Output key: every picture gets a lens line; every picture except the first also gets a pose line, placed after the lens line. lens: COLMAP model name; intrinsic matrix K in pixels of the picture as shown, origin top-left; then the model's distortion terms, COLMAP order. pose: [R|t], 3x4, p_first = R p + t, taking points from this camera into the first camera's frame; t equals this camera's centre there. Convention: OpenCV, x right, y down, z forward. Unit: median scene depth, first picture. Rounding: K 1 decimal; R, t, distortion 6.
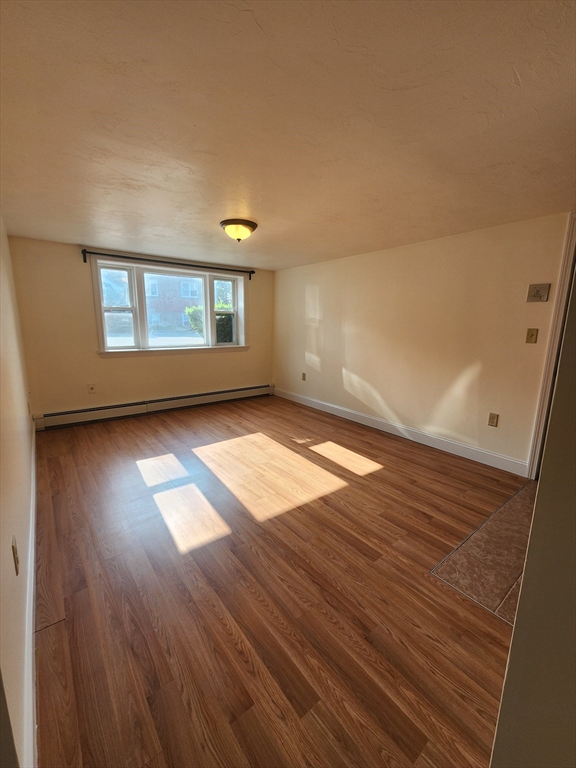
lens RADIAL K [[313.3, 0, 287.3], [0, 313.3, 386.5], [0, 0, 1]] dist [-0.000566, 0.000047]
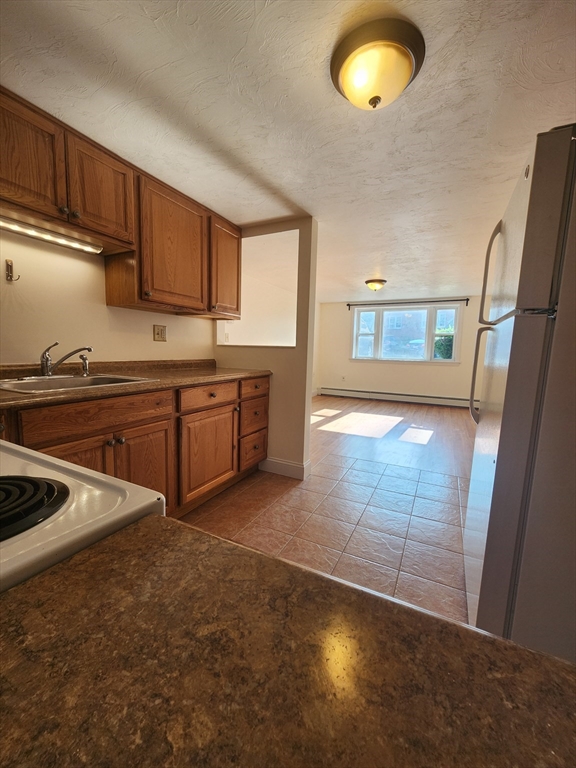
lens RADIAL K [[313.3, 0, 288.2], [0, 313.3, 381.4], [0, 0, 1]] dist [-0.000566, 0.000047]
pose [[0.438306, 0.097949, -0.893473, 0.772153], [-0.195929, 0.980552, 0.011380, 0.062307], [0.877212, 0.170069, 0.448973, -0.075362]]
